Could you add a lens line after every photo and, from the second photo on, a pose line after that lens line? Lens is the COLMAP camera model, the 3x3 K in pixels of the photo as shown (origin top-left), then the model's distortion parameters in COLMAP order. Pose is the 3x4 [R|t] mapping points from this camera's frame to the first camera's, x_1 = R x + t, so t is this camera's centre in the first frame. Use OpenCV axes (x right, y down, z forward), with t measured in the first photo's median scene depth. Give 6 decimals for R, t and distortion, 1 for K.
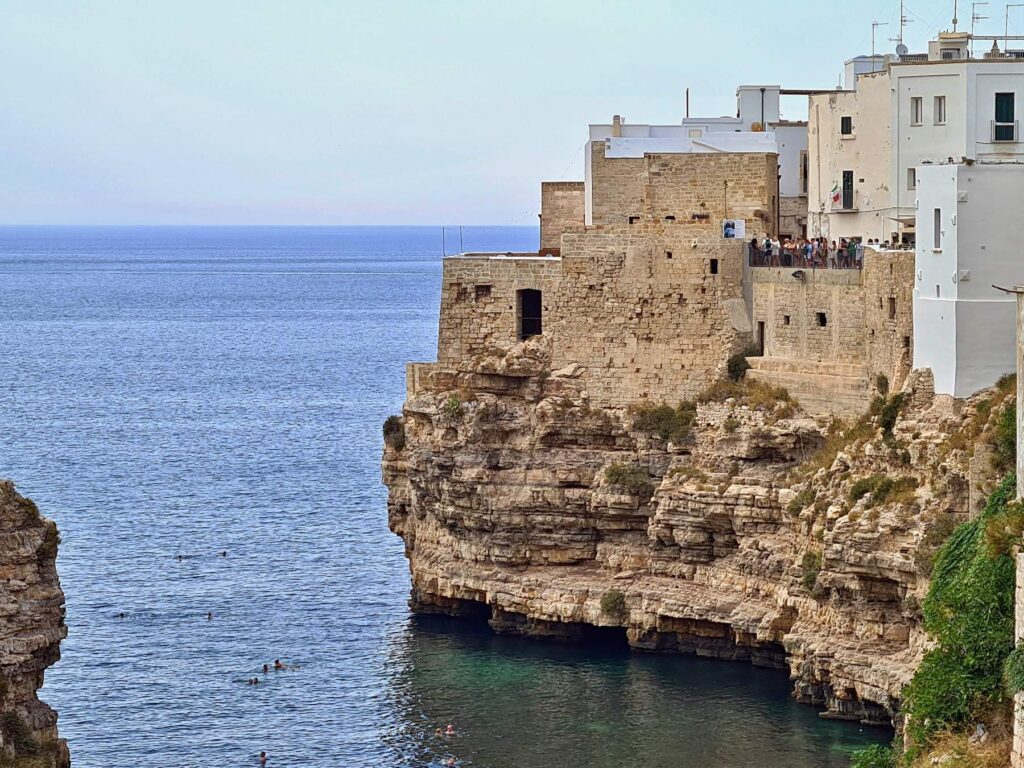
lens RADIAL K [[839.1, 0, 512.7], [0, 839.1, 384.2], [0, 0, 1]] dist [0.008511, 0.000307]
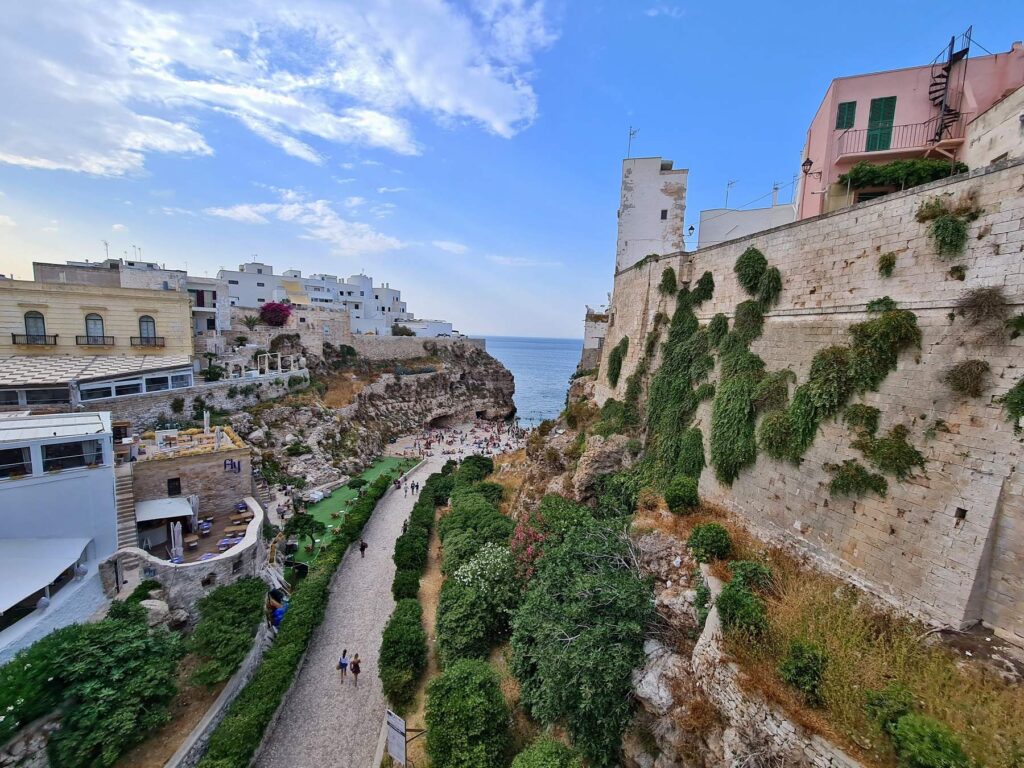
lens RADIAL K [[414.5, 0, 510.8], [0, 414.5, 383.0], [0, 0, 1]] dist [0.004230, 0.000247]
pose [[0.964048, 0.063109, -0.258126, 0.404599], [-0.044887, 0.996105, 0.075890, -0.053836], [0.261910, -0.061575, 0.963126, -2.610643]]
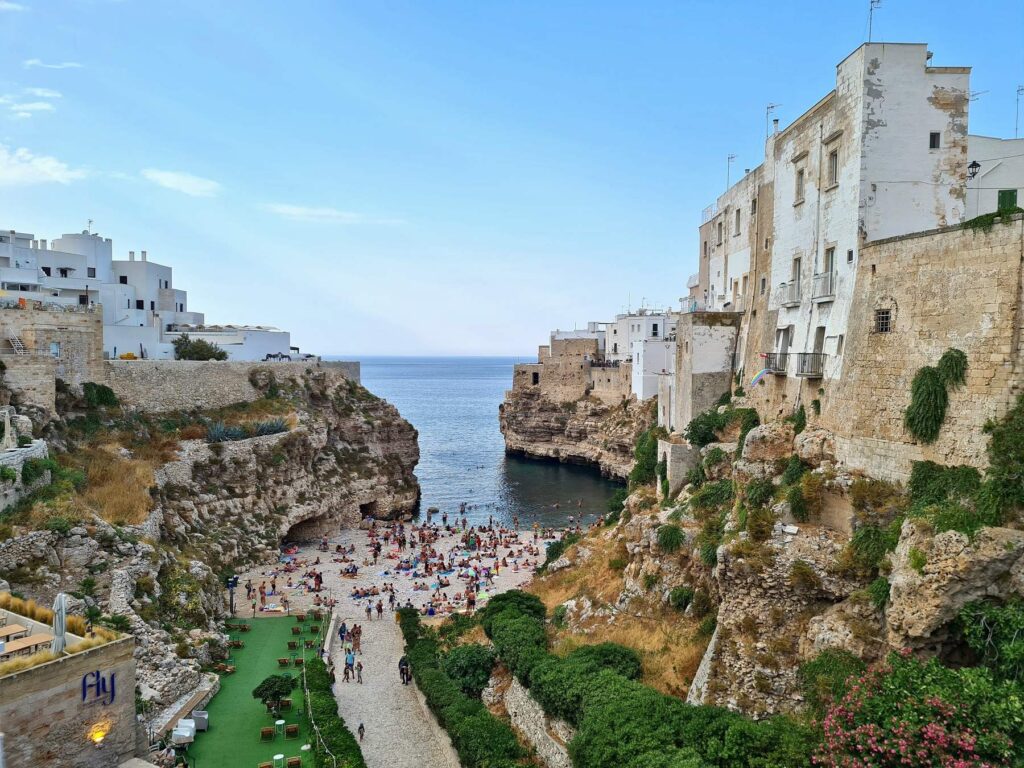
lens RADIAL K [[760.8, 0, 514.4], [0, 760.8, 382.8], [0, 0, 1]] dist [0.055571, -0.028234]
pose [[0.999824, 0.007435, 0.017217, -0.141920], [-0.007372, 0.999966, -0.003708, -0.048920], [-0.017244, 0.003580, 0.999845, -2.604229]]
